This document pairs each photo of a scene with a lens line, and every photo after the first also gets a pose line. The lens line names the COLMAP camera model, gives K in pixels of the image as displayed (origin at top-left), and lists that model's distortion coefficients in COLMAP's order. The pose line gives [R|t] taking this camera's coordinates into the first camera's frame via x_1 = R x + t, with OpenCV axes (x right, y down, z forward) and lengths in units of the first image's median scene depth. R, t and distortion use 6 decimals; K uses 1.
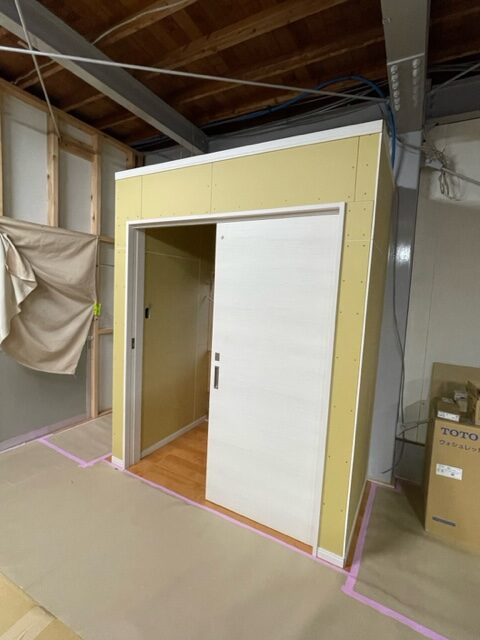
lens RADIAL K [[307.9, 0, 240.9], [0, 307.9, 319.4], [0, 0, 1]] dist [-0.002926, 0.001836]
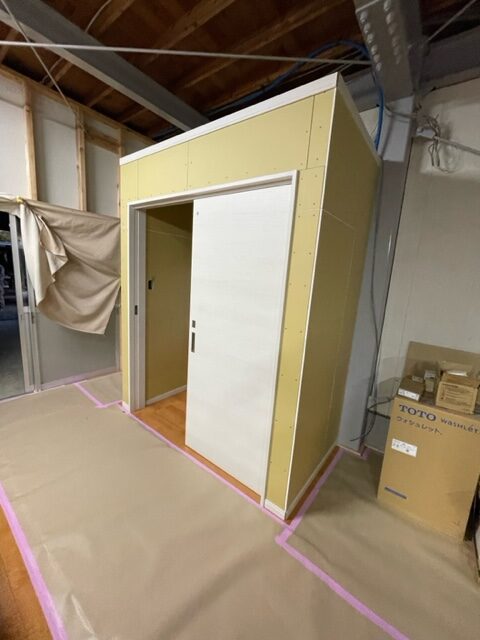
lens RADIAL K [[257.3, 0, 241.1], [0, 257.3, 319.3], [0, 0, 1]] dist [0.001564, -0.001858]
pose [[0.988081, 0.047975, -0.146268, 0.208743], [-0.036435, 0.996082, 0.080583, 0.020746], [0.149561, -0.074293, 0.985957, 0.094627]]
